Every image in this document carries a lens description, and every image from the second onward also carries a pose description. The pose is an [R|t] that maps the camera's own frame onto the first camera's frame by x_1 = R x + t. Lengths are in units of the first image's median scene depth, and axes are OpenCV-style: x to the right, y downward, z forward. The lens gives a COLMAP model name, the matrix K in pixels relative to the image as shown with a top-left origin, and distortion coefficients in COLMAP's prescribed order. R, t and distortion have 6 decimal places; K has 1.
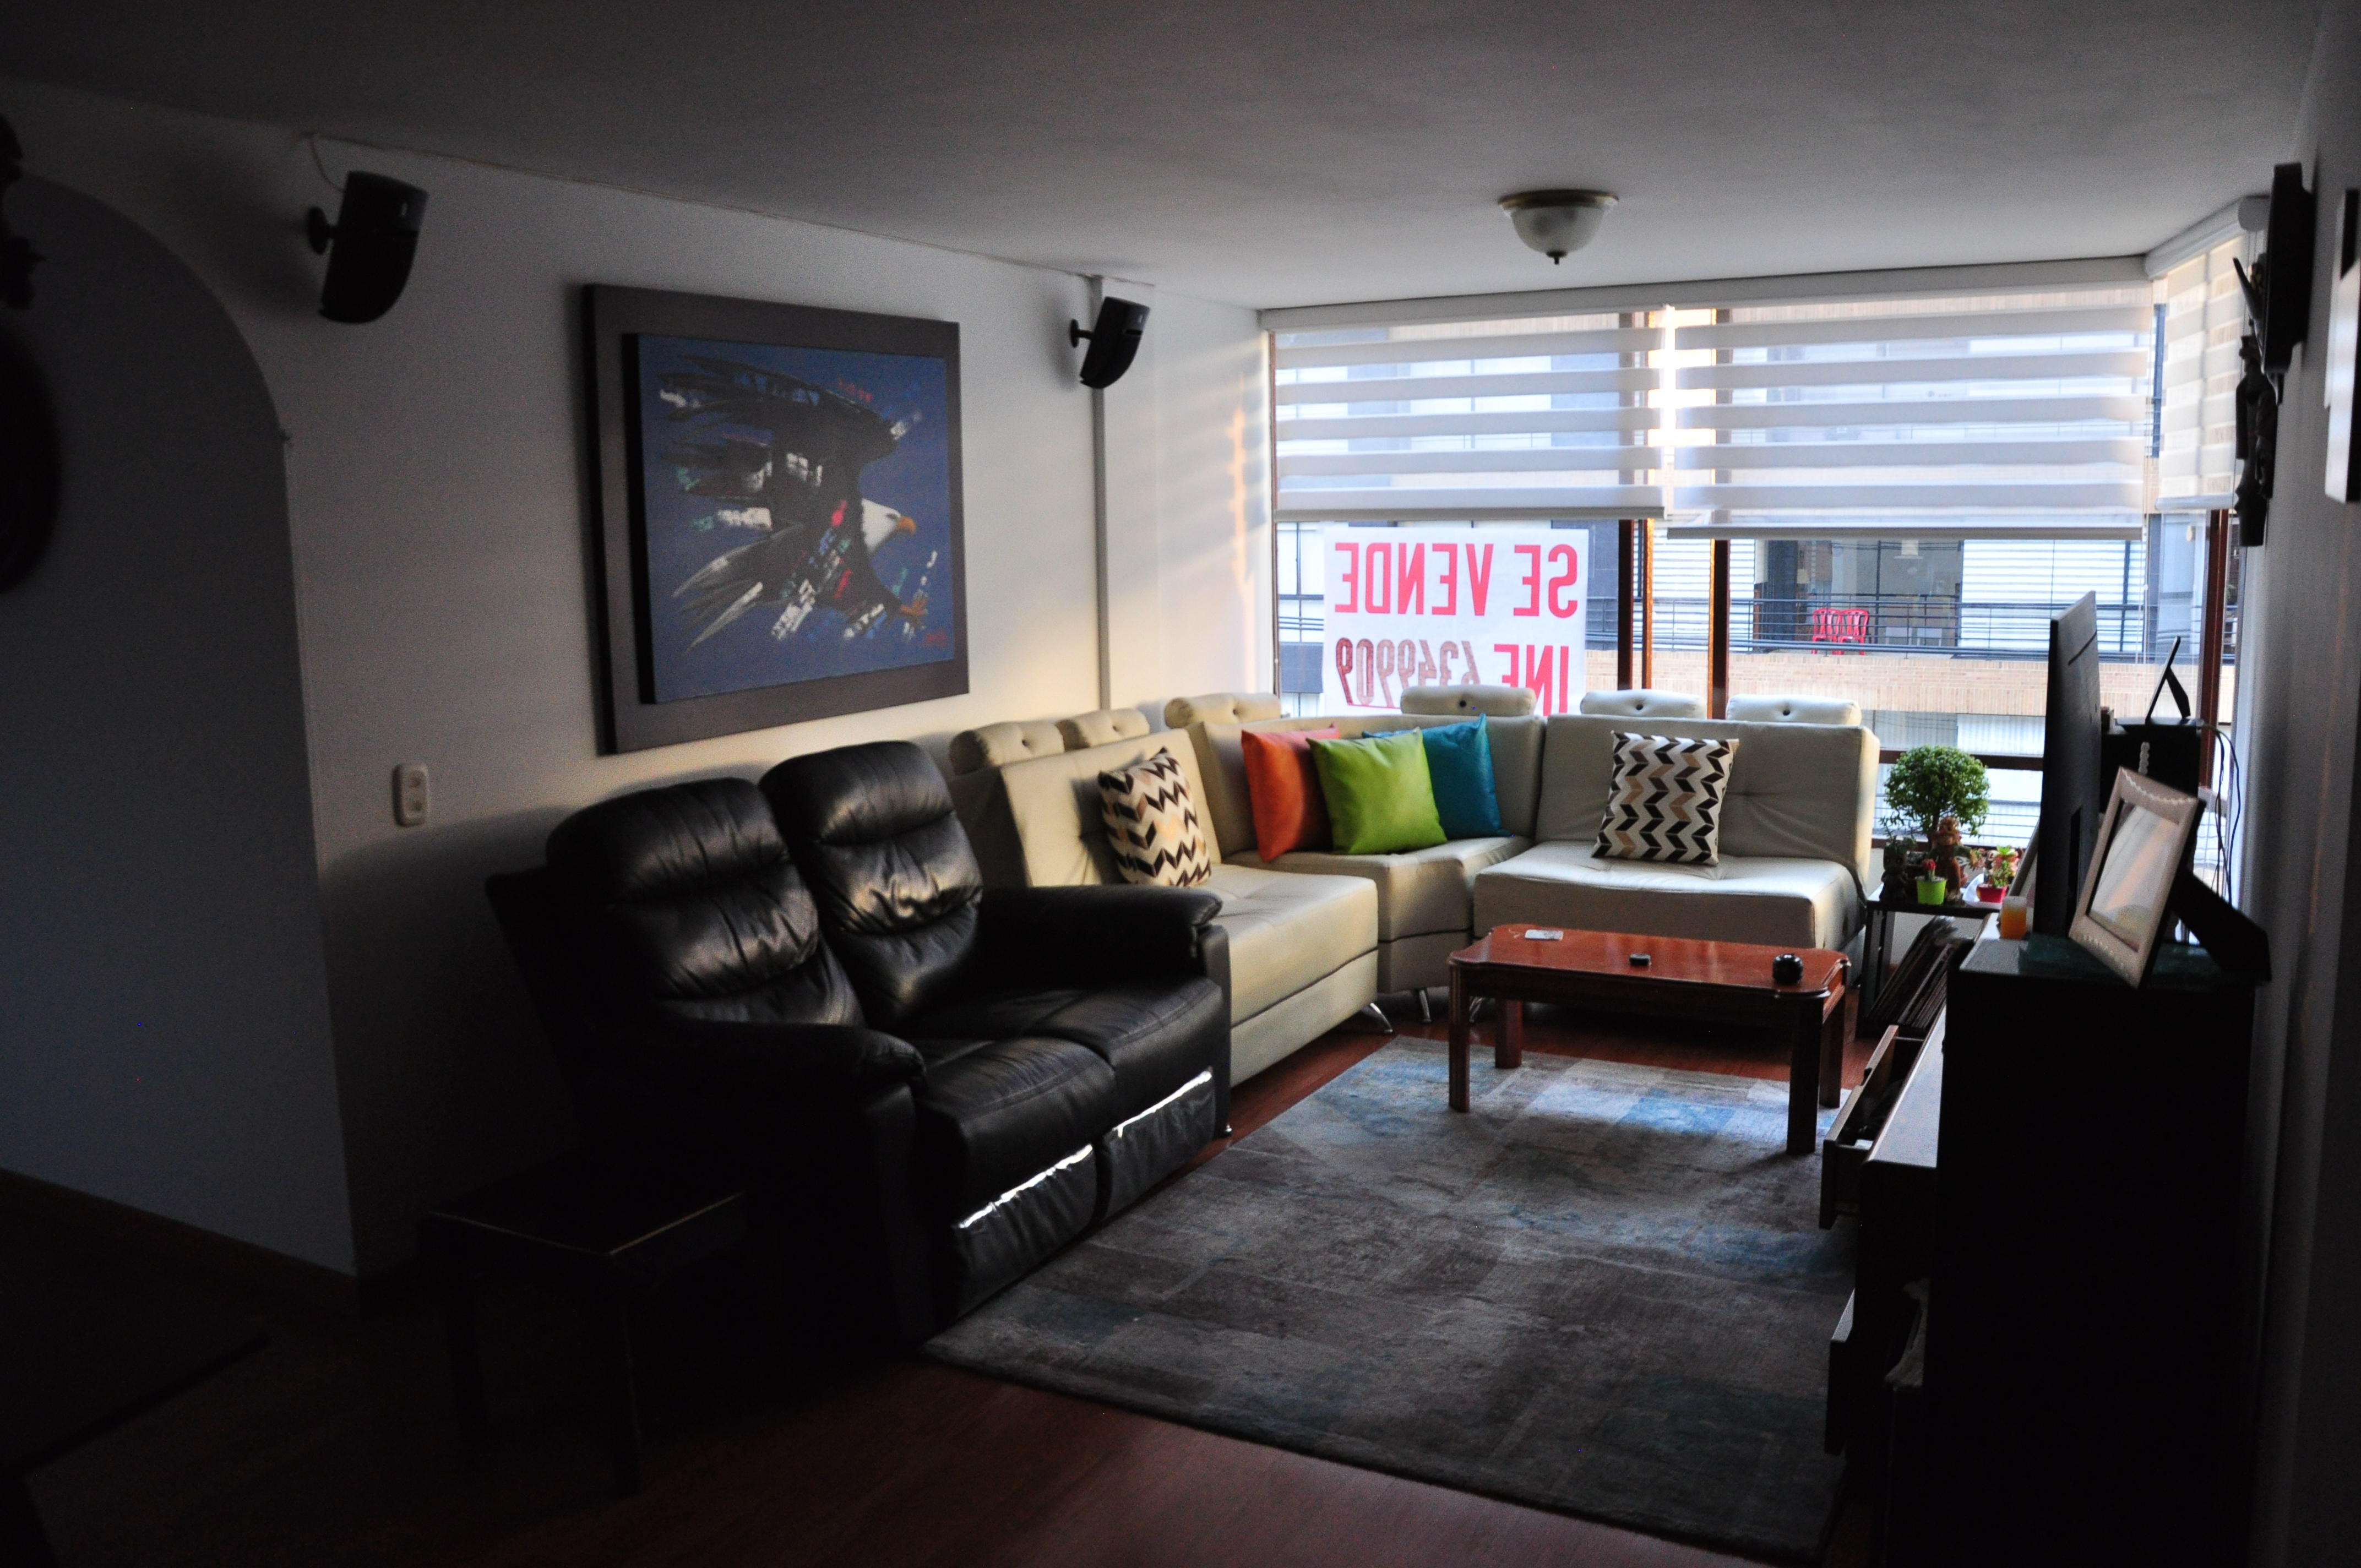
lens RADIAL K [[1887.0, 0, 1180.5], [0, 1887.0, 784.0], [0, 0, 1]] dist [-0.138797, 0.114629]
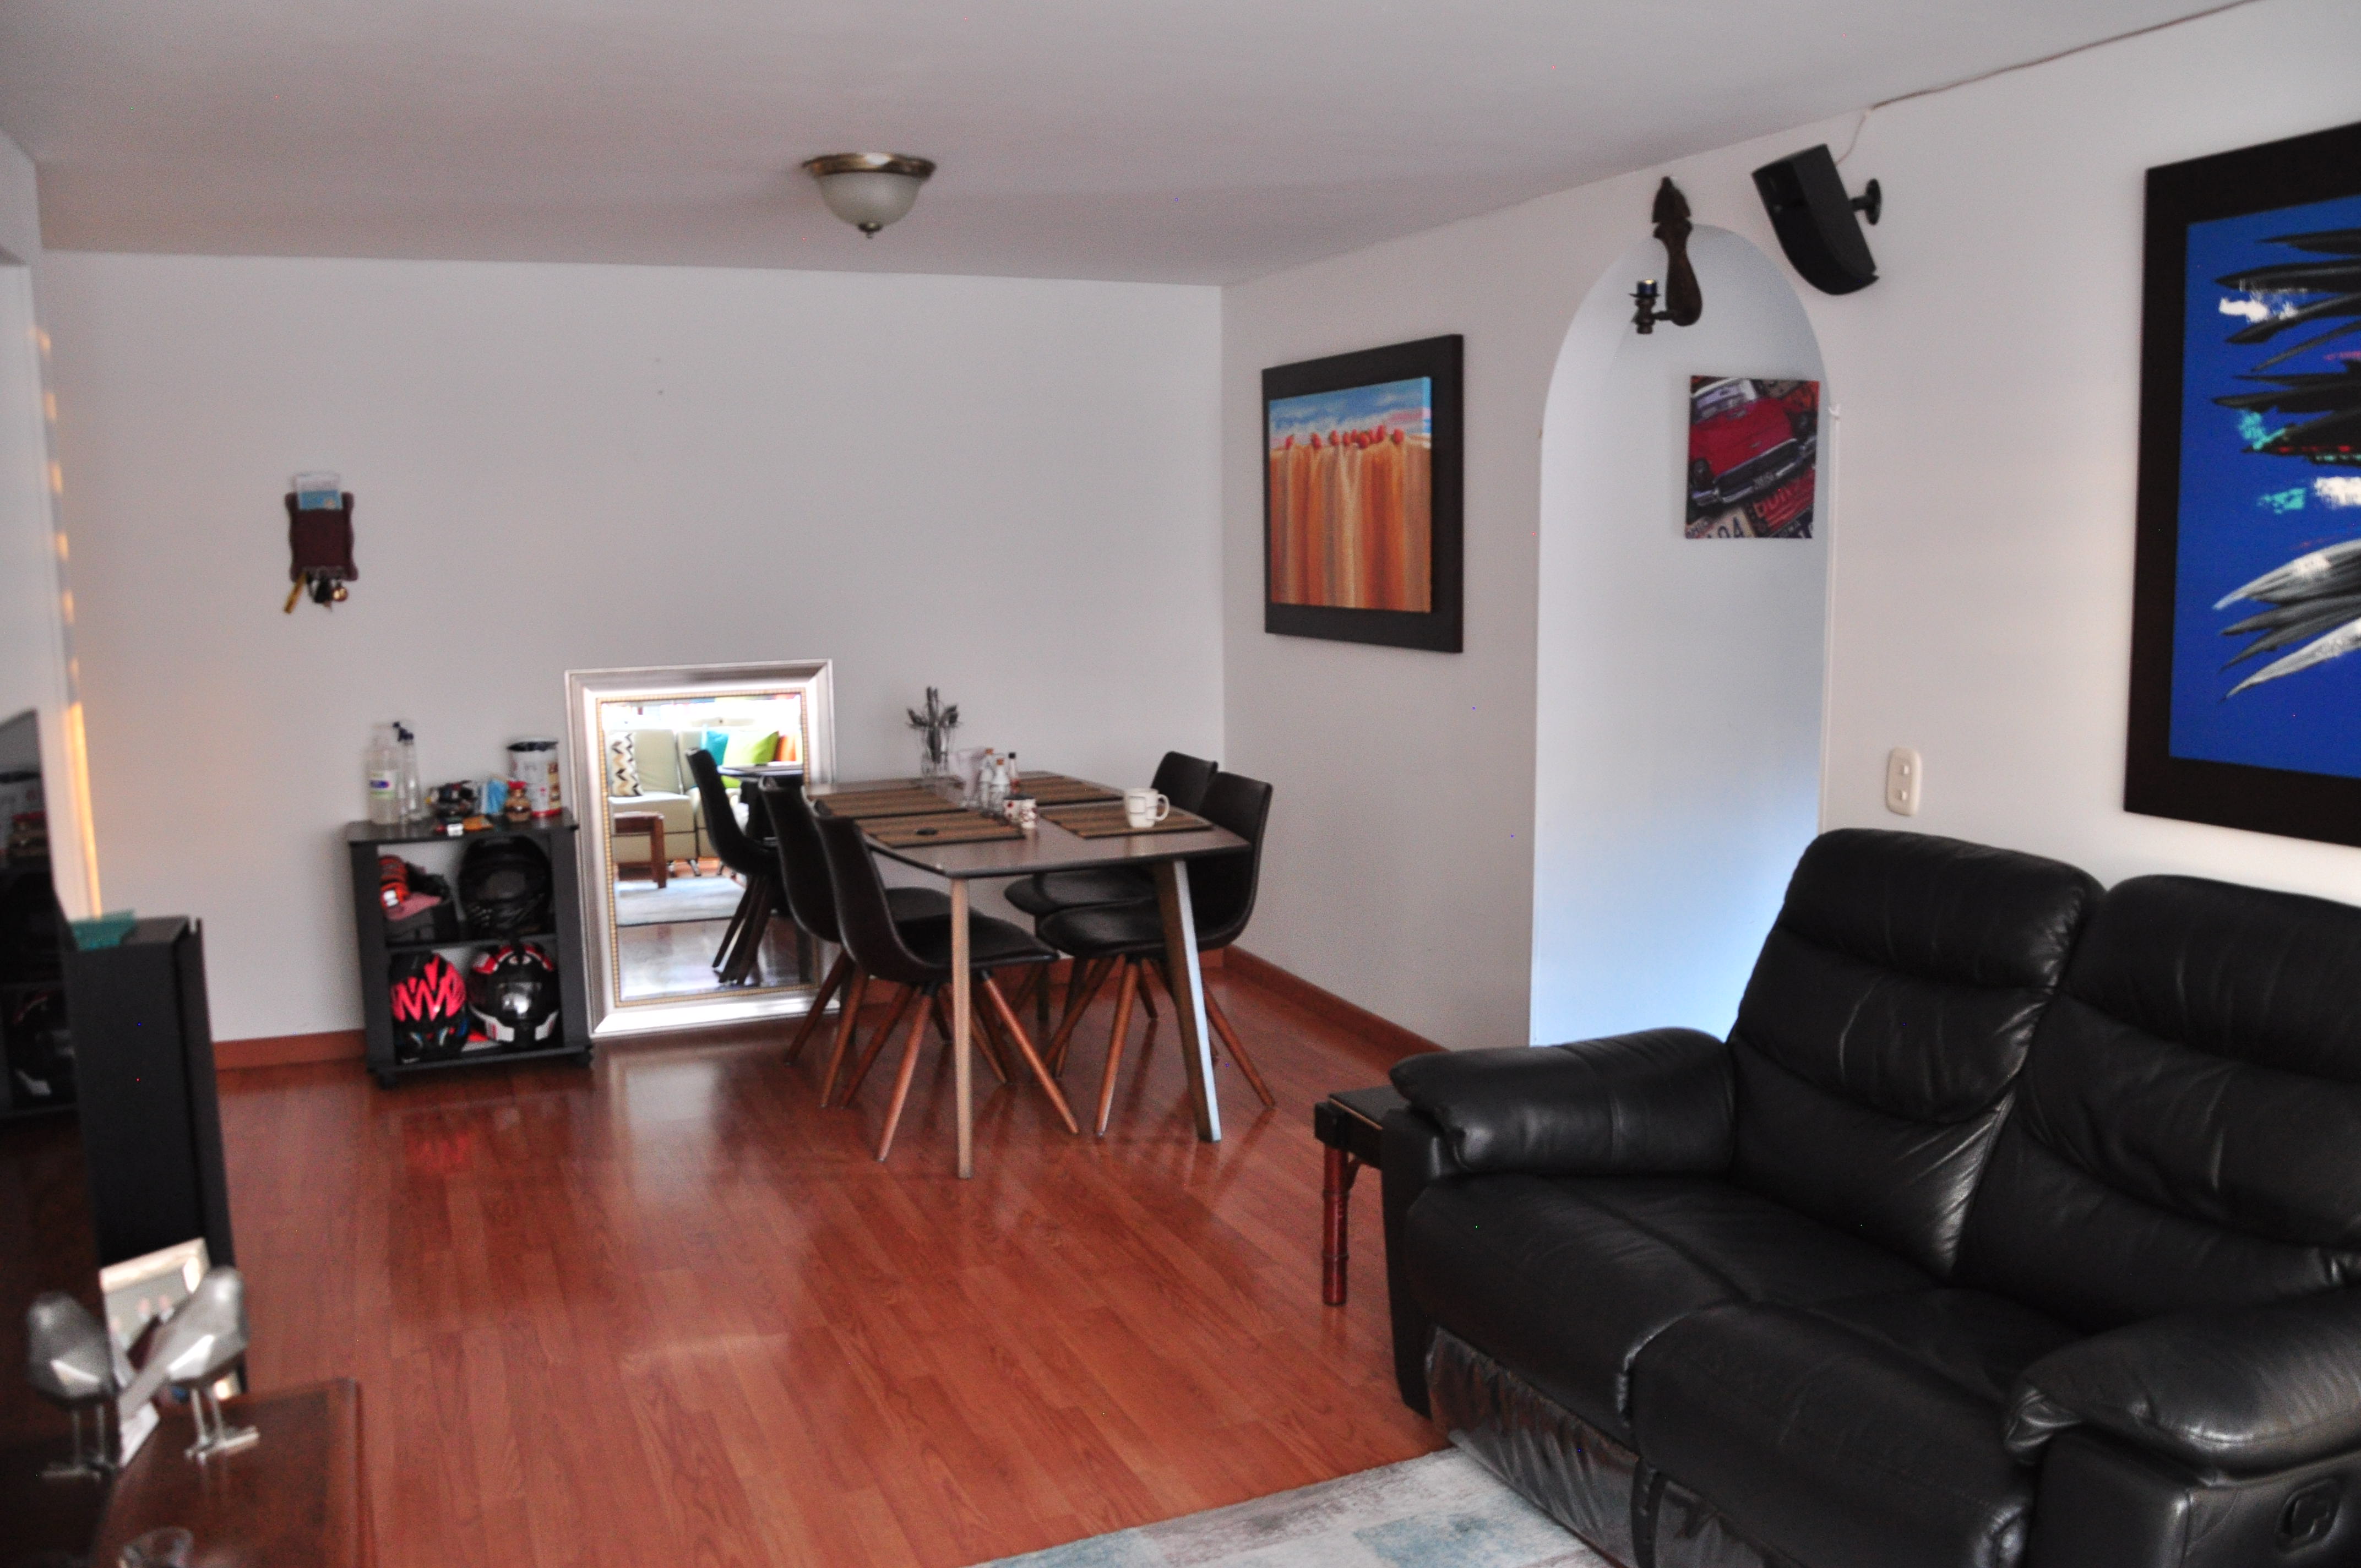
lens RADIAL K [[1891.9, 0, 1180.5], [0, 1891.9, 784.0], [0, 0, 1]] dist [-0.138452, 0.120260]
pose [[-0.612378, 0.135023, -0.778950, 0.443566], [-0.087644, 0.967638, 0.236632, -0.150705], [0.785692, 0.213179, -0.580726, 1.022789]]
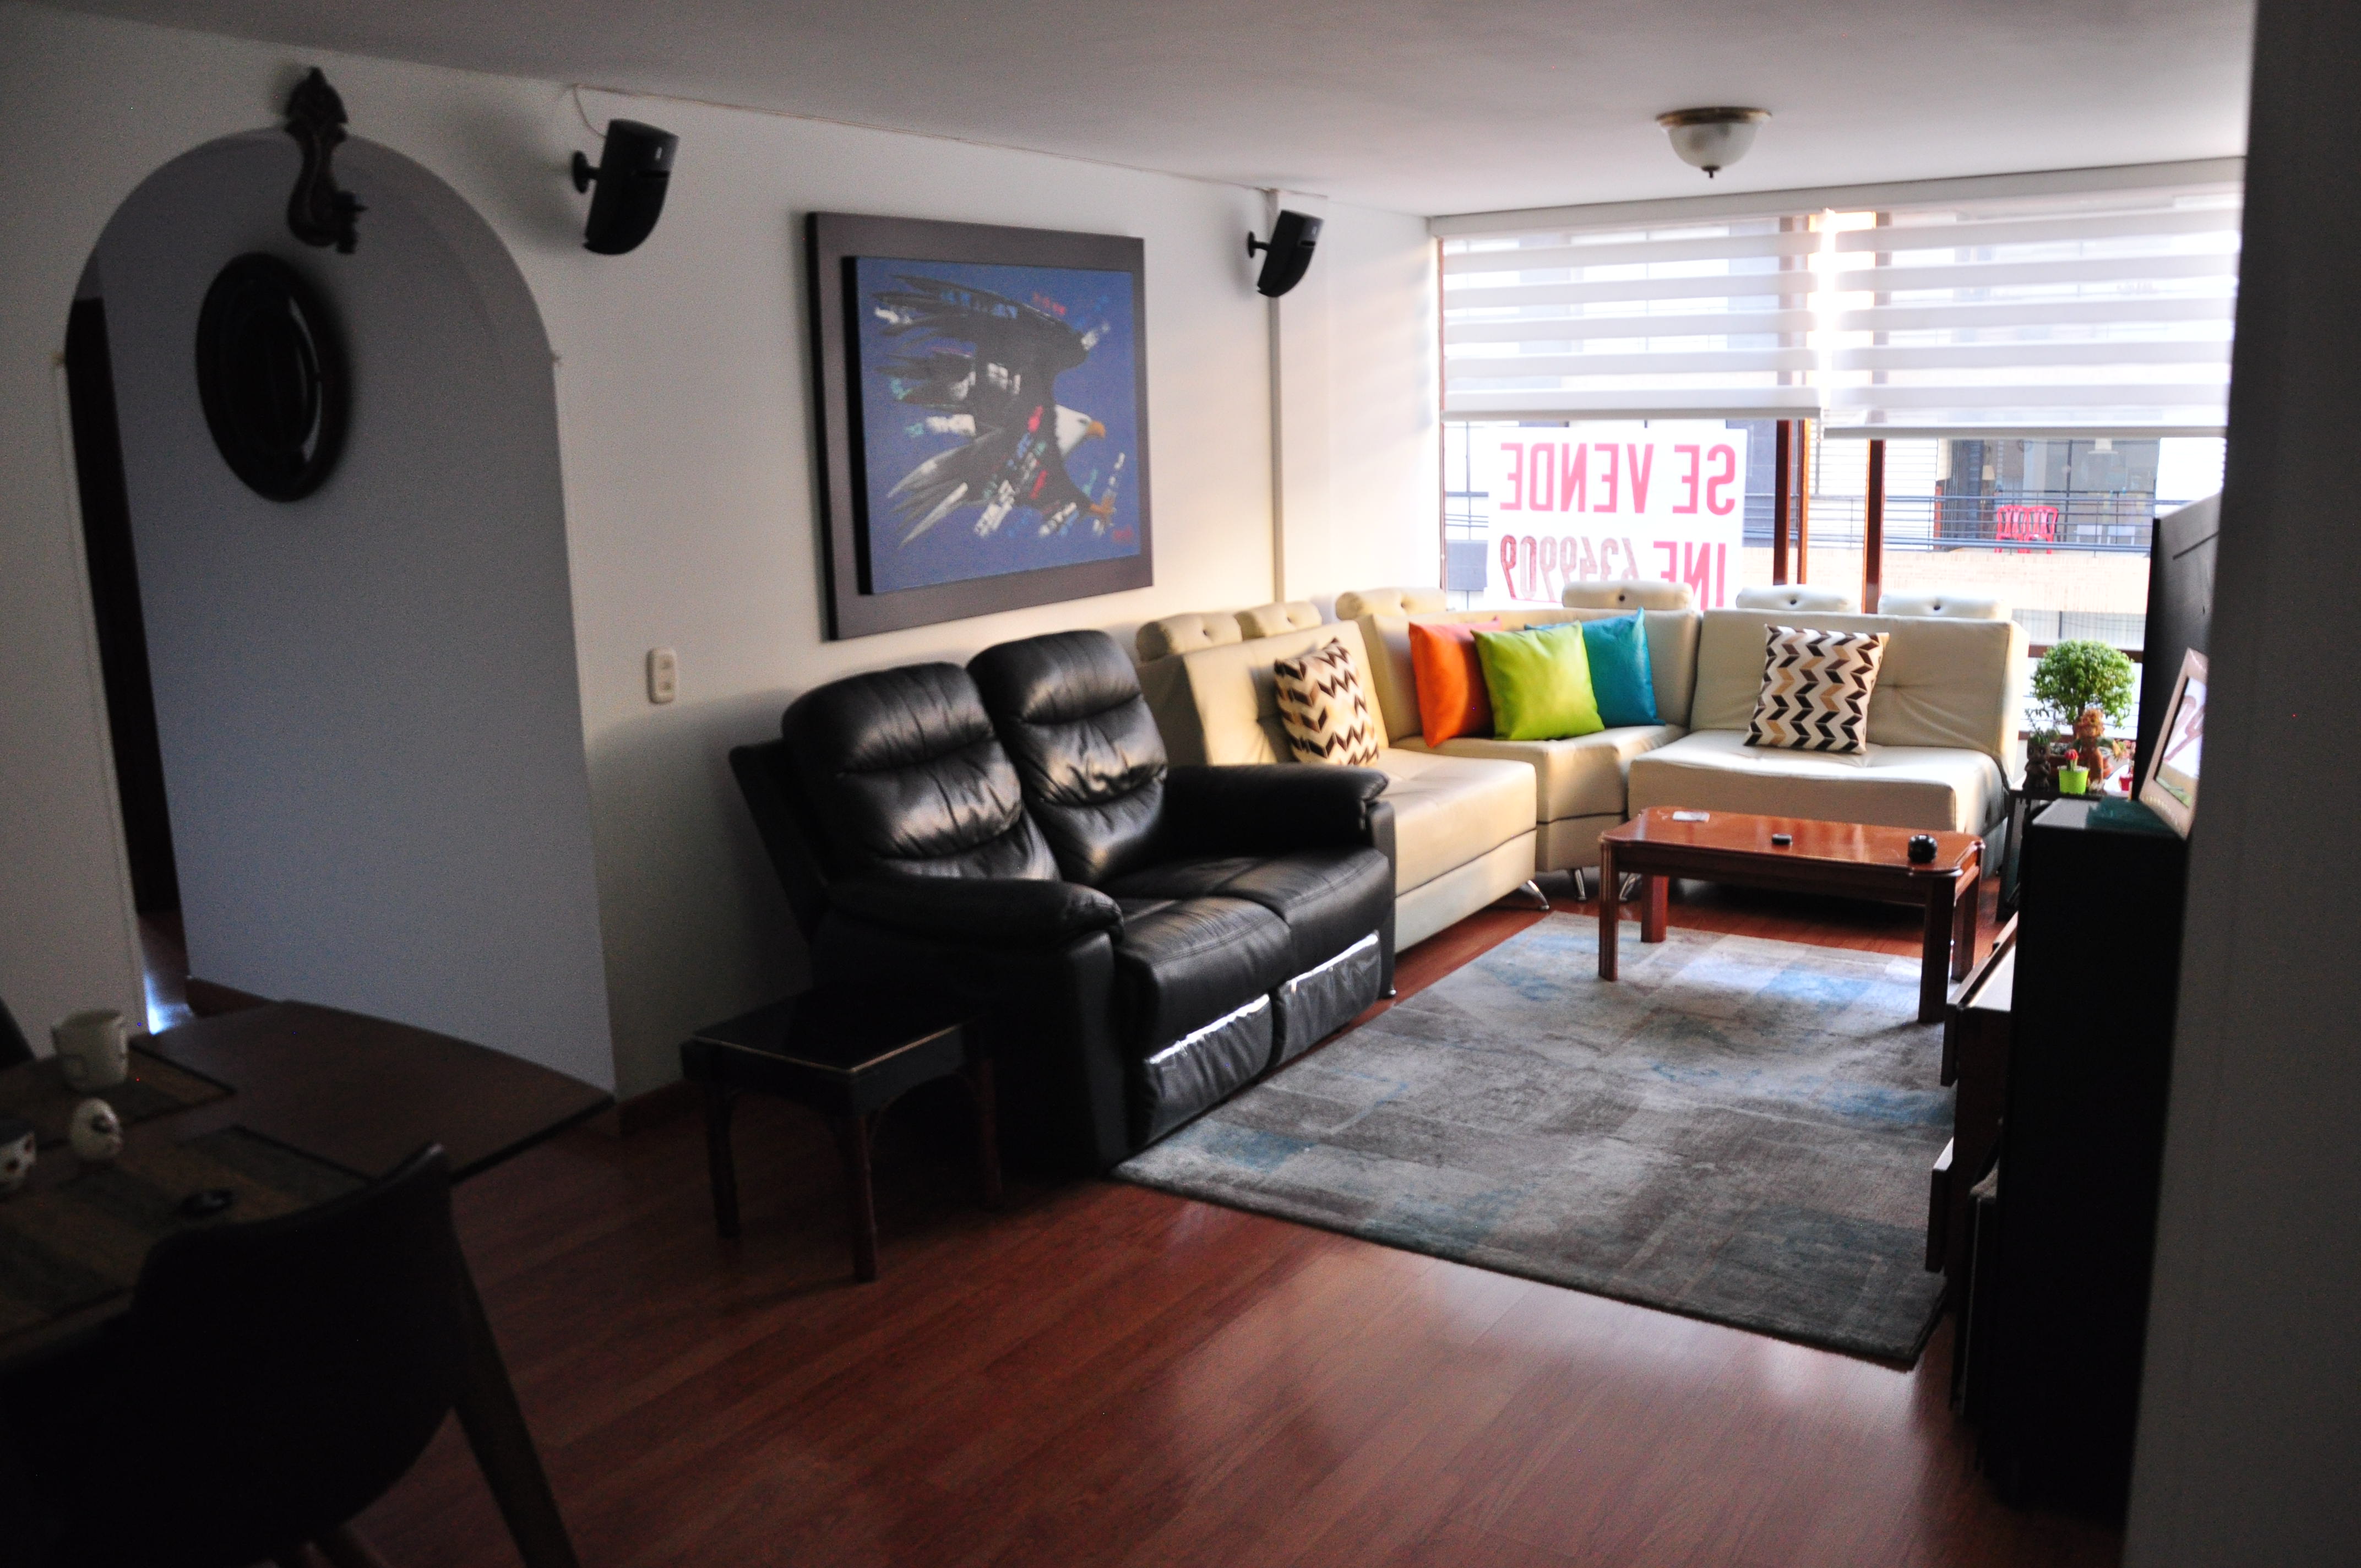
lens RADIAL K [[1891.9, 0, 1180.5], [0, 1891.9, 784.0], [0, 0, 1]] dist [-0.138452, 0.120260]
pose [[0.996128, 0.008488, -0.087500, -0.002184], [-0.003780, 0.998543, 0.053835, 0.007321], [0.087830, -0.053296, 0.994709, -0.086196]]
